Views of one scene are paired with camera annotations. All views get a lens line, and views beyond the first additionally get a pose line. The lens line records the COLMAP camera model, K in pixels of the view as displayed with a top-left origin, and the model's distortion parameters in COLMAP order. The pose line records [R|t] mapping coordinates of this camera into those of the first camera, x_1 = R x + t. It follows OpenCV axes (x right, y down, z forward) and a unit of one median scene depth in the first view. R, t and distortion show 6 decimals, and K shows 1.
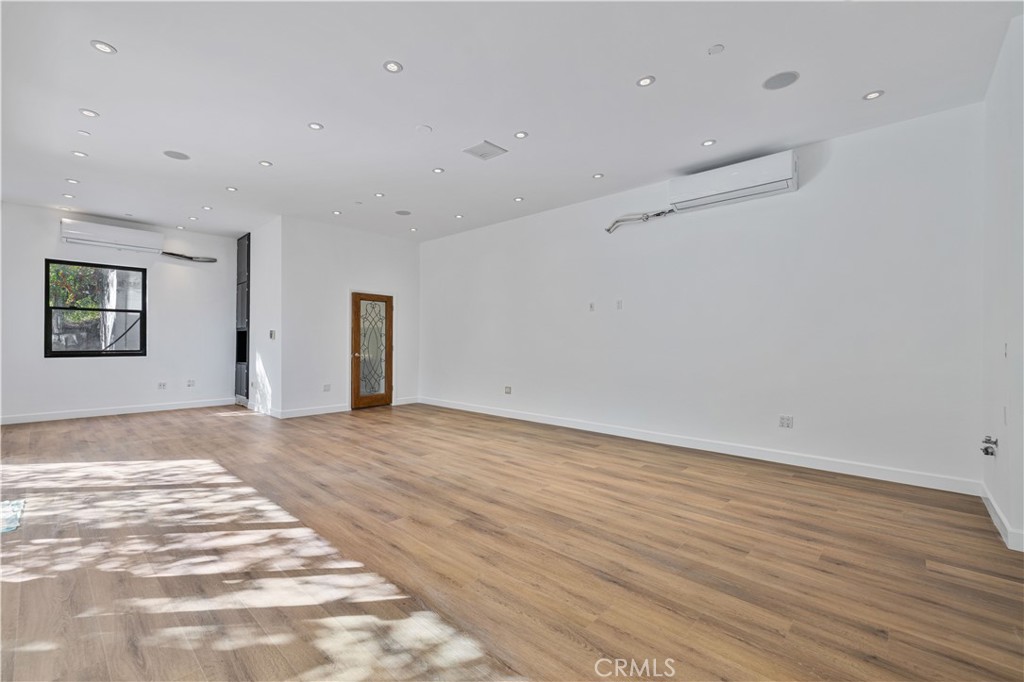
lens RADIAL K [[435.3, 0, 501.9], [0, 435.3, 338.8], [0, 0, 1]] dist [-0.003028, -0.000049]
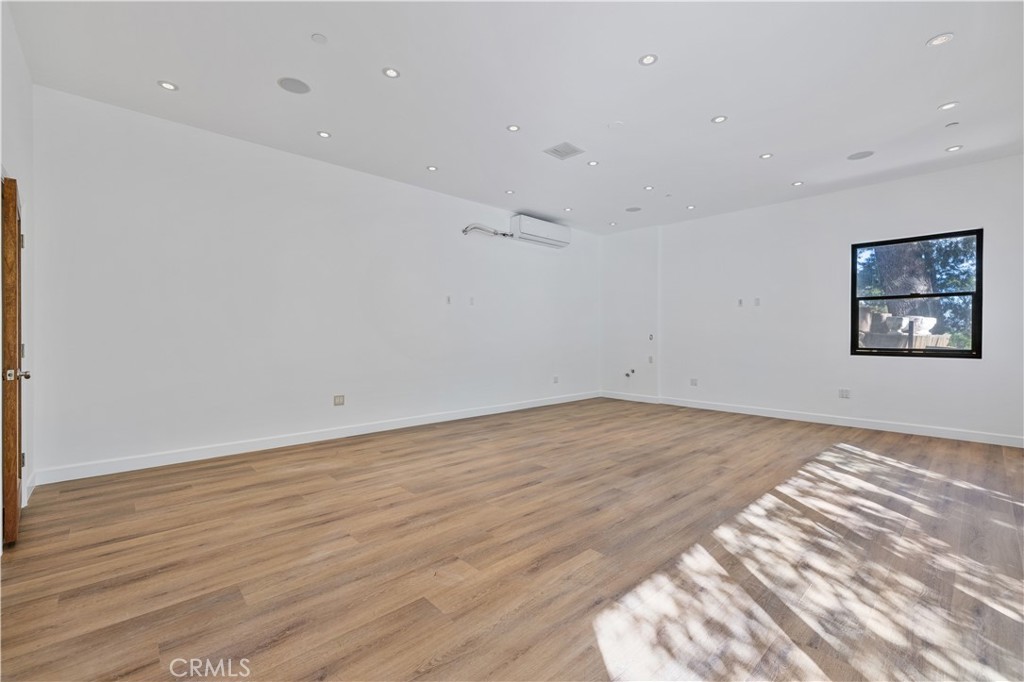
lens RADIAL K [[433.3, 0, 507.0], [0, 433.3, 338.9], [0, 0, 1]] dist [0.000685, 0.000019]
pose [[0.079186, -0.015771, 0.996735, -1.552151], [-0.011088, 0.999799, 0.016701, -0.000249], [-0.996798, -0.012374, 0.078996, 1.498667]]
